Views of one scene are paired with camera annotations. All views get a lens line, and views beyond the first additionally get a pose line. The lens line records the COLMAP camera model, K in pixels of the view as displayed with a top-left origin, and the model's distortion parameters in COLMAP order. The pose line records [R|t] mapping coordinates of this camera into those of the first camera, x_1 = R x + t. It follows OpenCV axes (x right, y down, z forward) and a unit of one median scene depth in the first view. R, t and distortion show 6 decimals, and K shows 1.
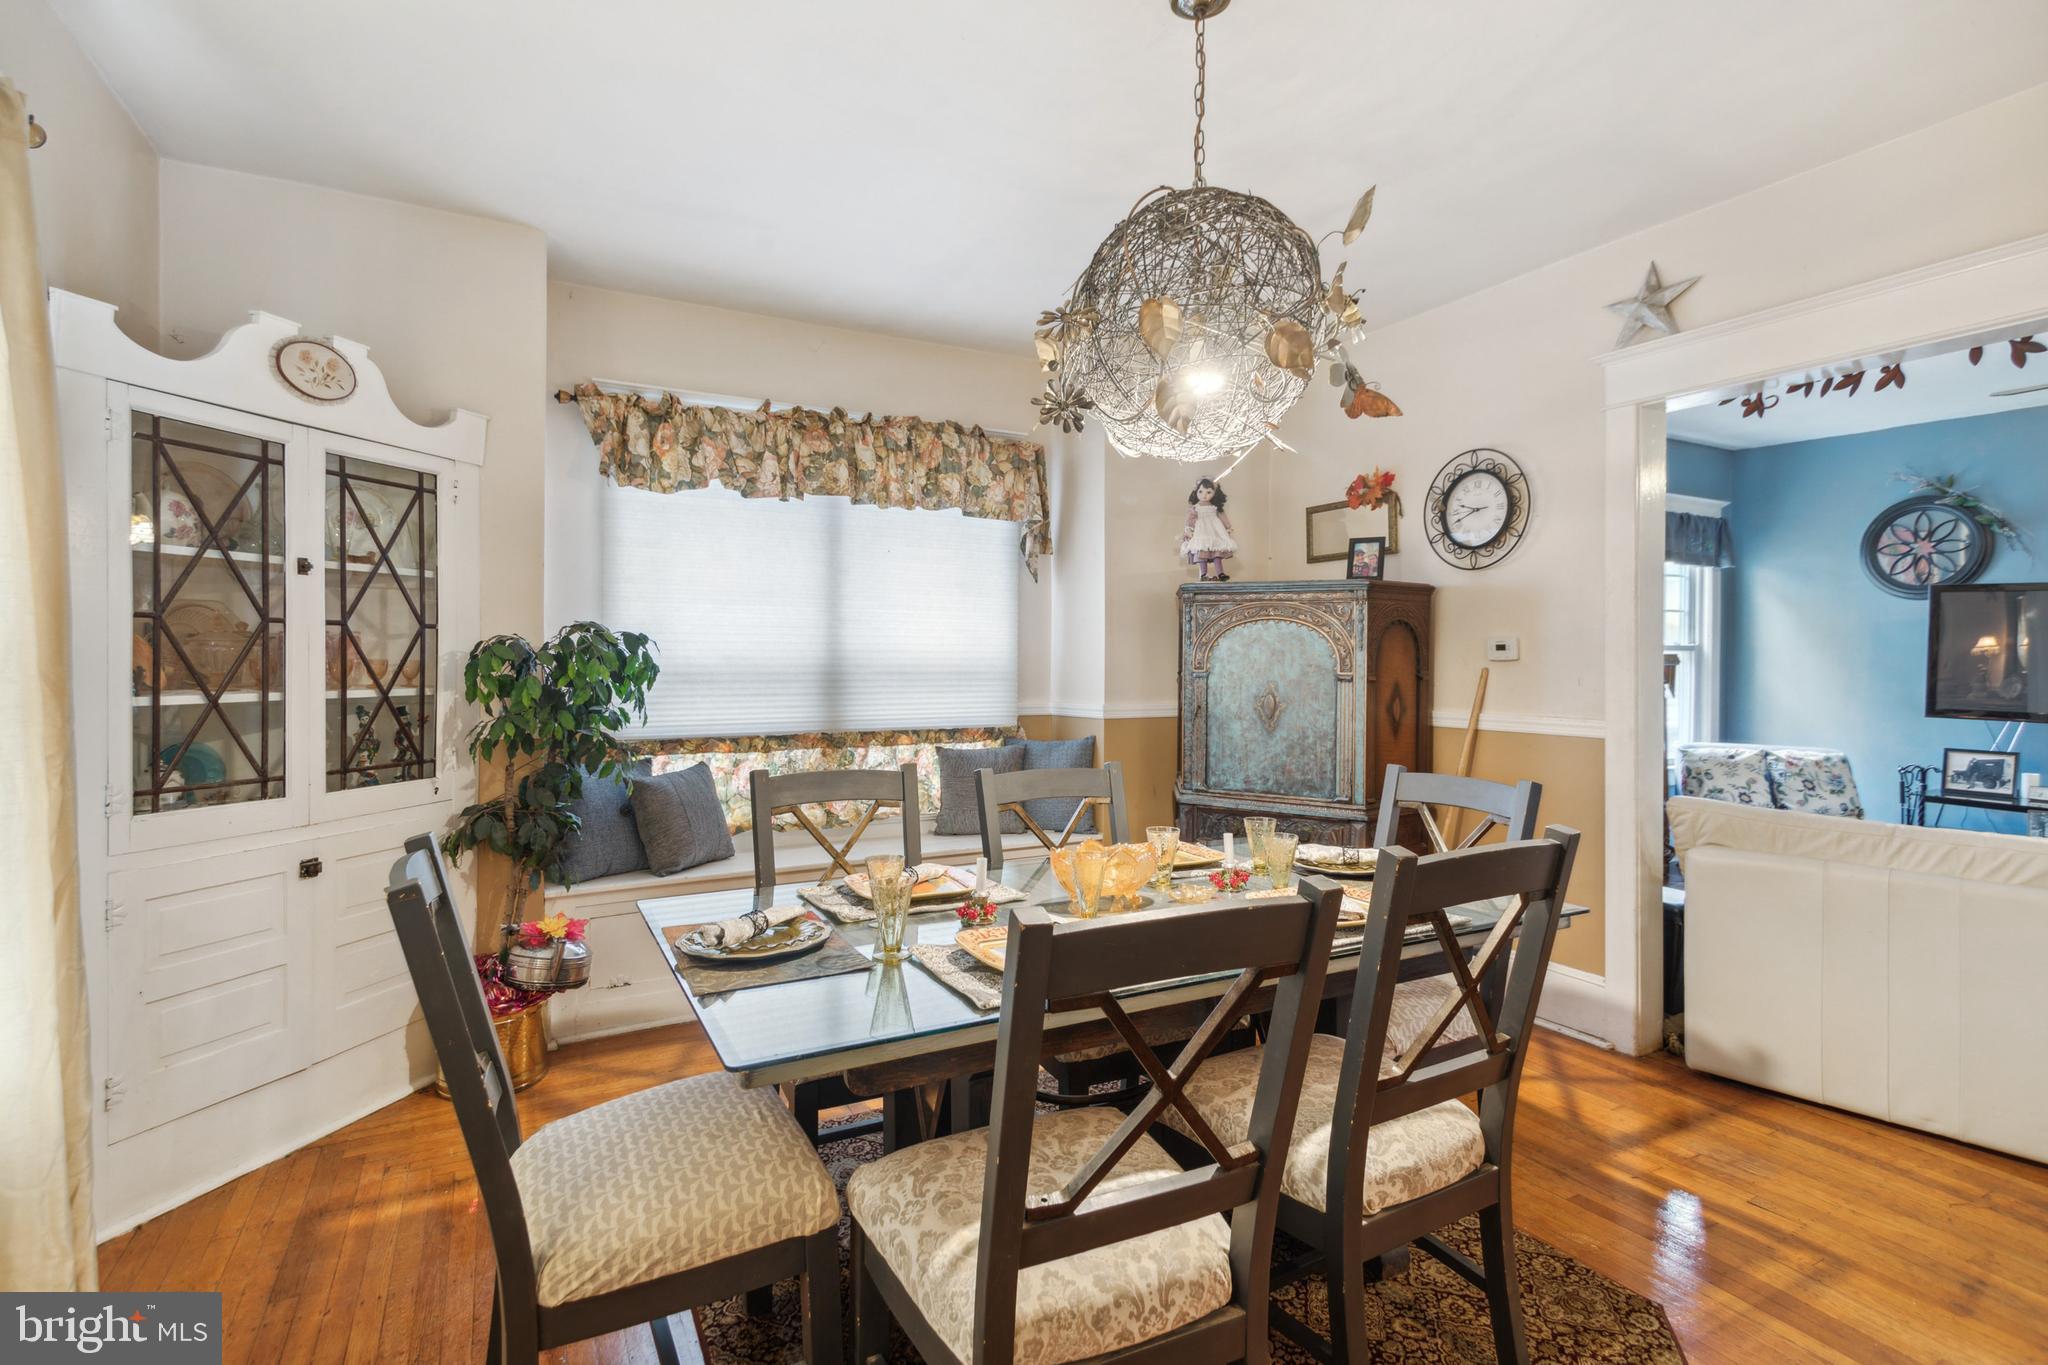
lens RADIAL K [[984.1, 0, 1019.5], [0, 984.1, 675.5], [0, 0, 1]] dist [0.022077, -0.006674]
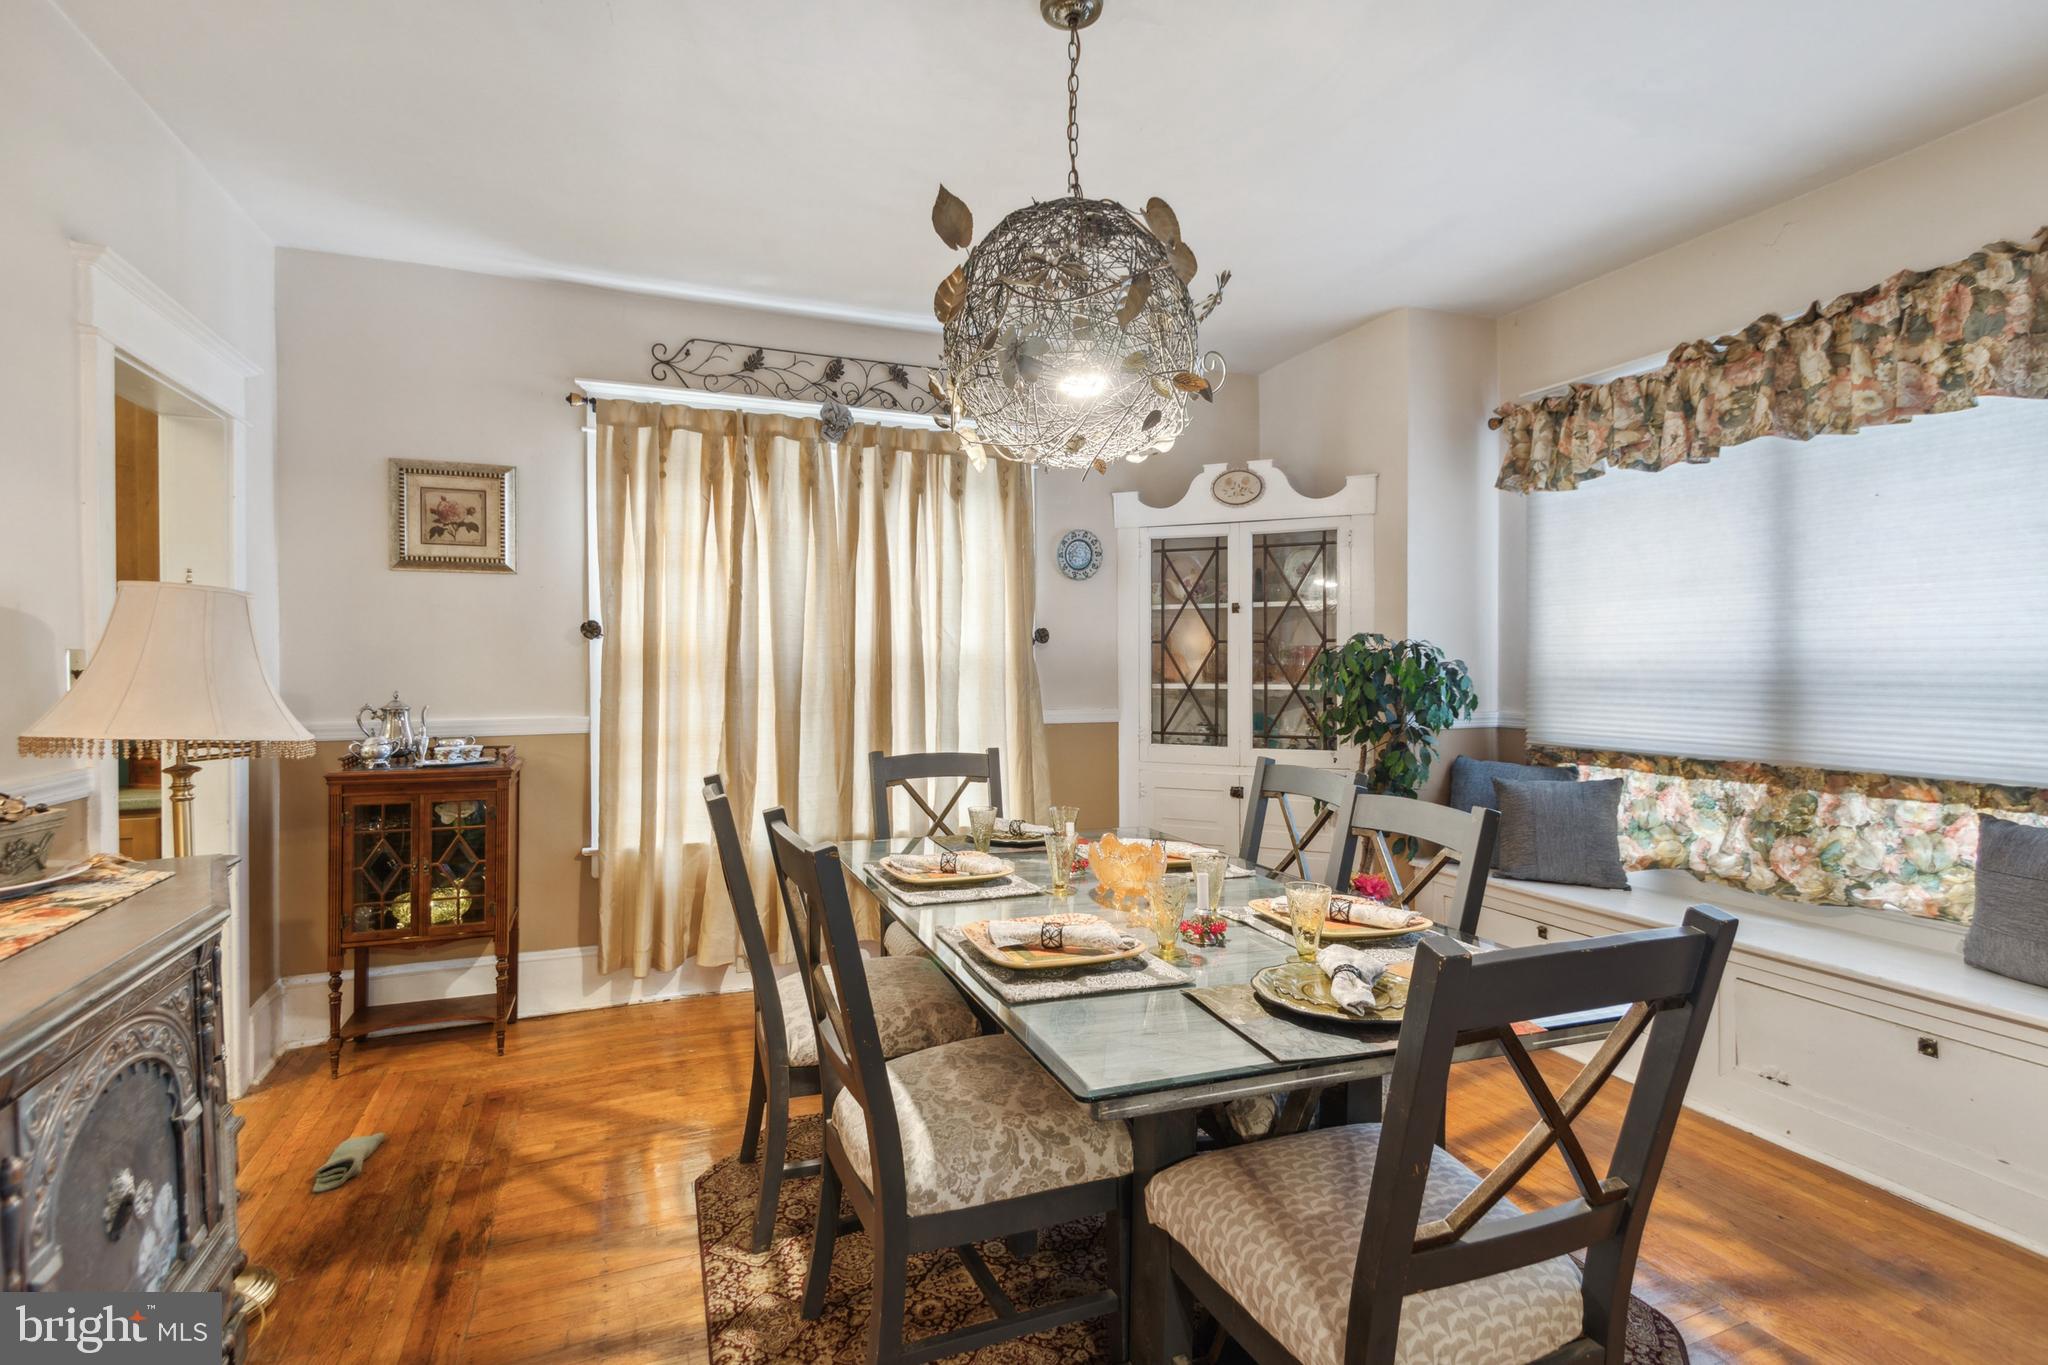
lens RADIAL K [[984.1, 0, 1006.6], [0, 984.1, 672.9], [0, 0, 1]] dist [0.022077, -0.006674]
pose [[-0.131053, 0.006921, -0.991351, 0.612302], [-0.015494, 0.999839, 0.009028, -0.007031], [0.991254, 0.016544, -0.130924, 0.542979]]
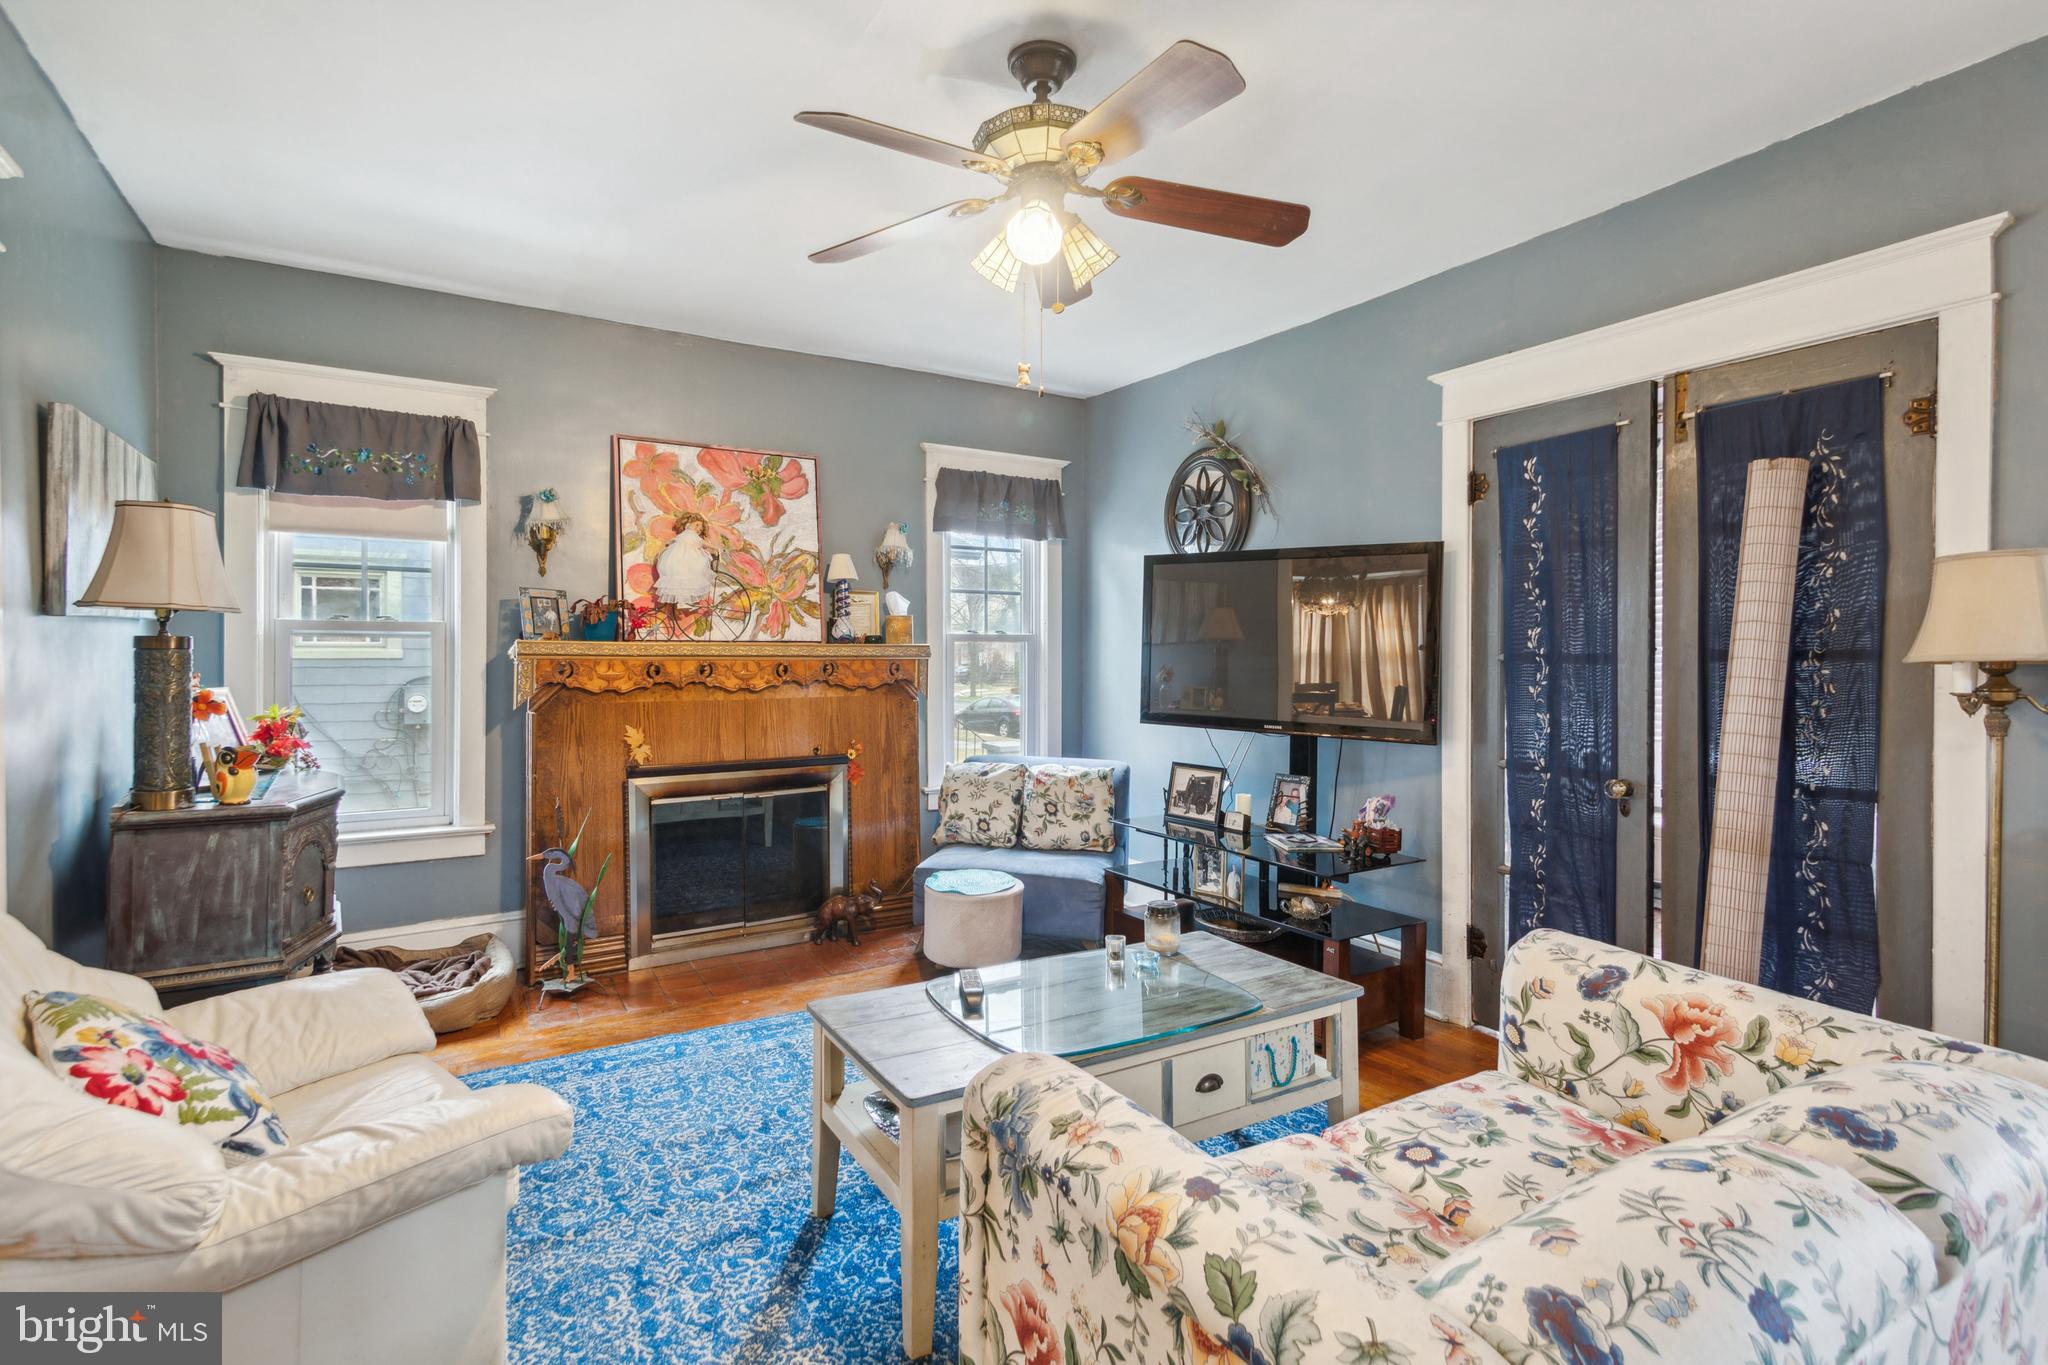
lens RADIAL K [[984.1, 0, 1013.4], [0, 984.1, 657.3], [0, 0, 1]] dist [0.022077, -0.006674]
pose [[0.998552, -0.005999, 0.053453, 1.013227], [0.006909, 0.999834, -0.016856, 0.003206], [-0.053343, 0.017200, 0.998428, 0.303394]]
